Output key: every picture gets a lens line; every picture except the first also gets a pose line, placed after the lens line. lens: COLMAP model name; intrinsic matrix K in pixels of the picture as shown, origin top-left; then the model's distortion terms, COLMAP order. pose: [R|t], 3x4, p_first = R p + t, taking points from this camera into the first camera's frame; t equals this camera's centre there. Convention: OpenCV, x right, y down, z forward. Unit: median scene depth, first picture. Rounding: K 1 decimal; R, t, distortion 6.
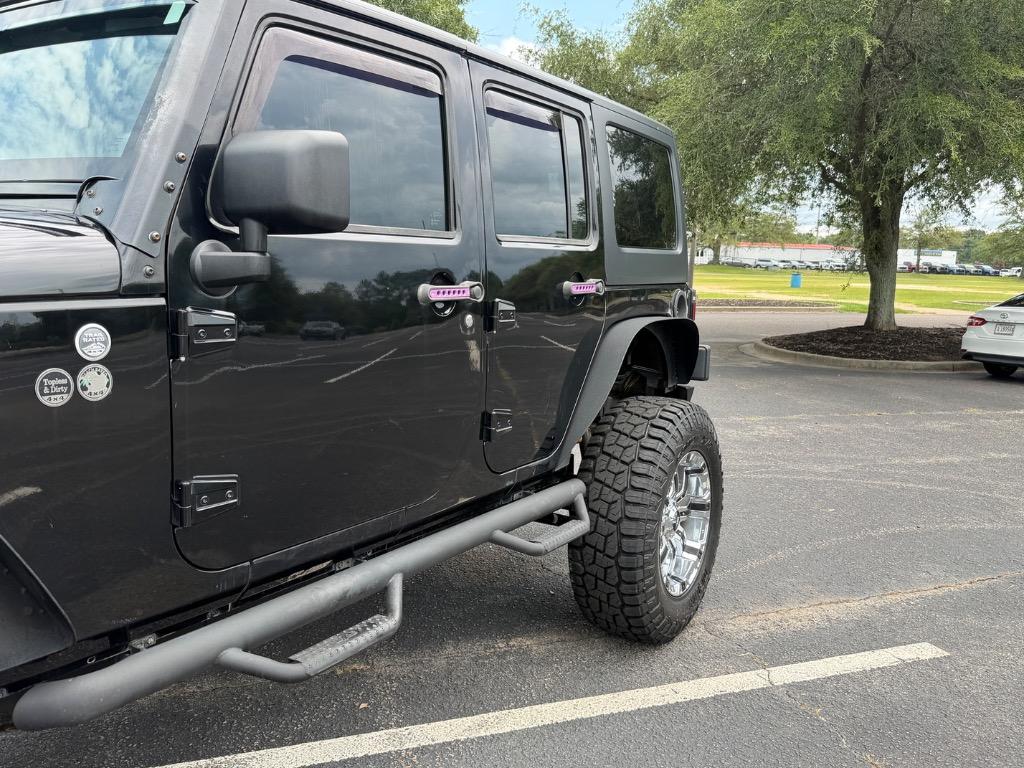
lens RADIAL K [[864.4, 0, 511.7], [0, 864.4, 384.0], [0, 0, 1]] dist [0.084877, -0.007813]
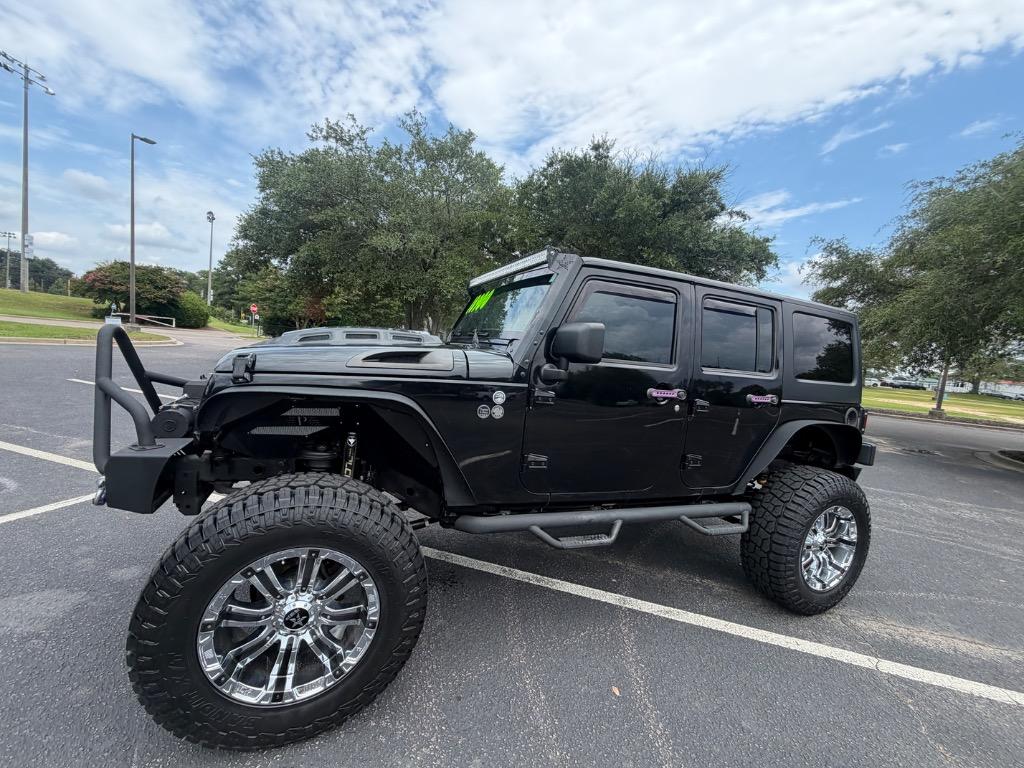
lens RADIAL K [[422.2, 0, 512.0], [0, 422.2, 384.0], [0, 0, 1]] dist [0.003340, -0.000091]
pose [[0.808056, 0.103335, -0.579972, 0.159418], [-0.157658, 0.986518, -0.043890, -0.018169], [0.567617, 0.126902, 0.813453, -0.033763]]
